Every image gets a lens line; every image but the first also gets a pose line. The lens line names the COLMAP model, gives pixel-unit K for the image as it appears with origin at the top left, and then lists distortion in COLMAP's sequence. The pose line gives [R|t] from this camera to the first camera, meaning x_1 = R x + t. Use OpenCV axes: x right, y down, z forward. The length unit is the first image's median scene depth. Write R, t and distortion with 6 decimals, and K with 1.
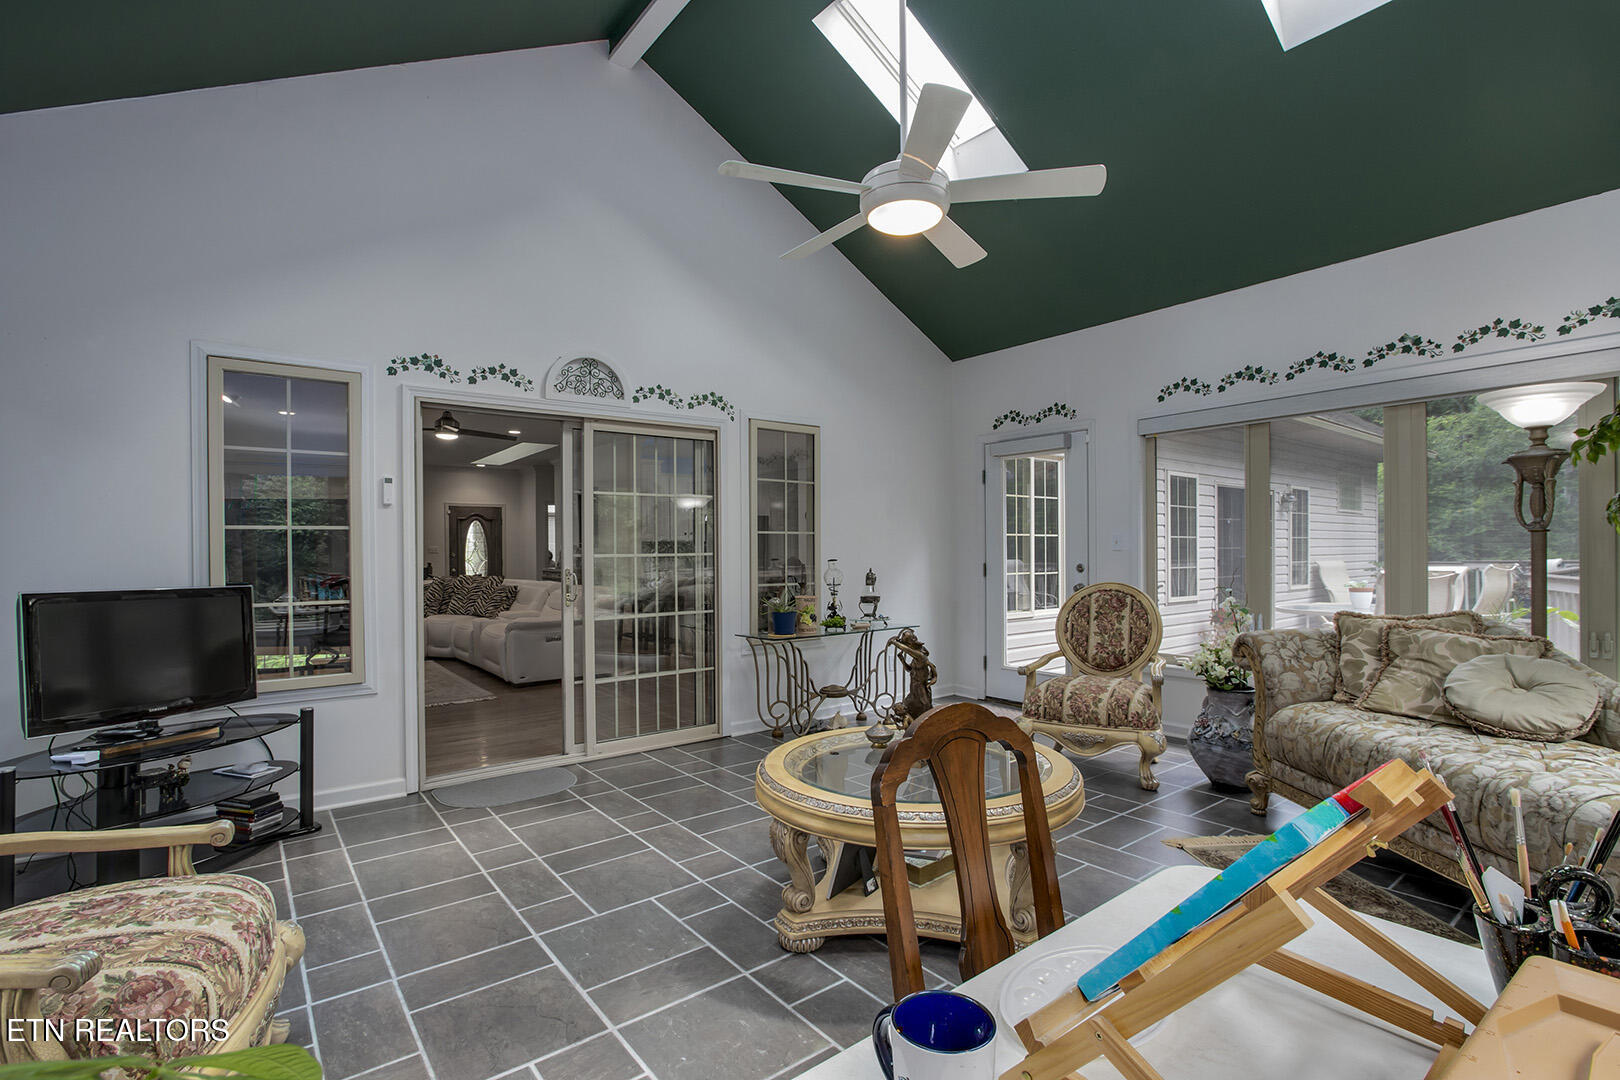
lens RADIAL K [[757.2, 0, 813.3], [0, 757.2, 550.8], [0, 0, 1]] dist [-0.021782, 0.001959]
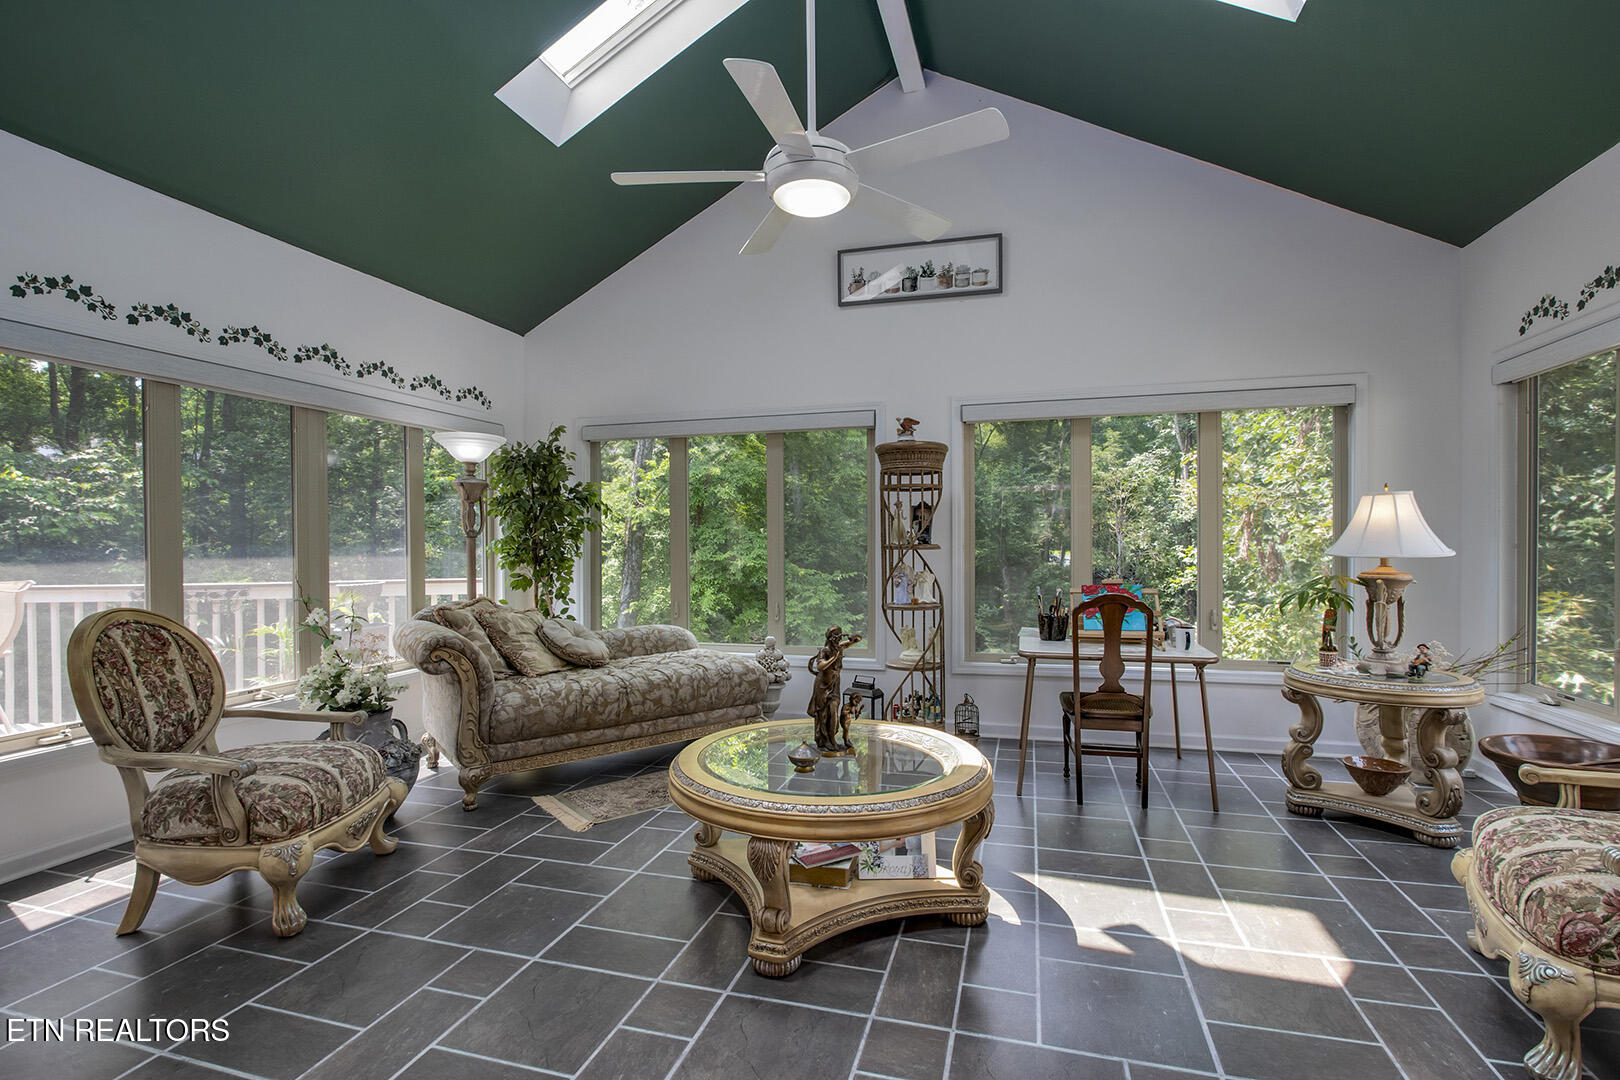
lens RADIAL K [[757.2, 0, 813.3], [0, 757.2, 550.8], [0, 0, 1]] dist [-0.021782, 0.001959]
pose [[-0.588288, 0.005711, 0.808631, -0.408835], [0.013242, 0.999909, 0.002572, 0.003022], [-0.808543, 0.012222, -0.588310, 0.982602]]
